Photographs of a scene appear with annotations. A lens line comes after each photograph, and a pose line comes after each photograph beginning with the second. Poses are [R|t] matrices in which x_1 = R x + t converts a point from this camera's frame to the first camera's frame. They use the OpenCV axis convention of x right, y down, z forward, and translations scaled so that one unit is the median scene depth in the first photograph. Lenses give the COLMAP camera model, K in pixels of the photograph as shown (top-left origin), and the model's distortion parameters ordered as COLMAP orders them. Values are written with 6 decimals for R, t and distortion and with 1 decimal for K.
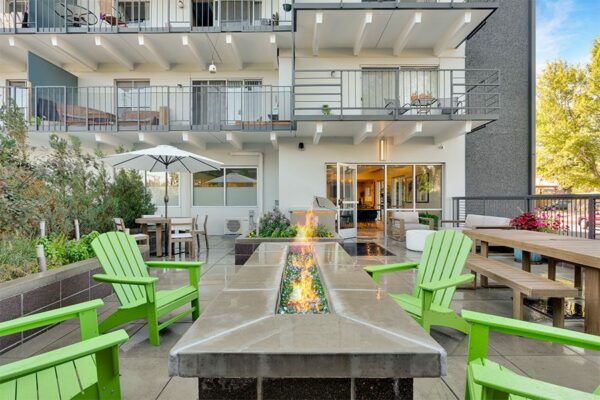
lens RADIAL K [[290.1, 0, 299.5], [0, 290.1, 202.7], [0, 0, 1]] dist [-0.004328, 0.001547]
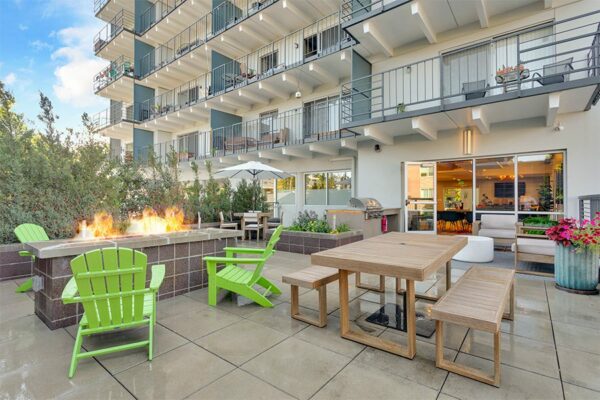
lens RADIAL K [[290.1, 0, 298.2], [0, 290.1, 196.2], [0, 0, 1]] dist [-0.004328, 0.001547]
pose [[0.788087, -0.008106, -0.615510, 0.415639], [-0.005389, 0.999784, -0.020067, -0.001606], [0.615540, 0.019132, 0.787873, 0.022817]]
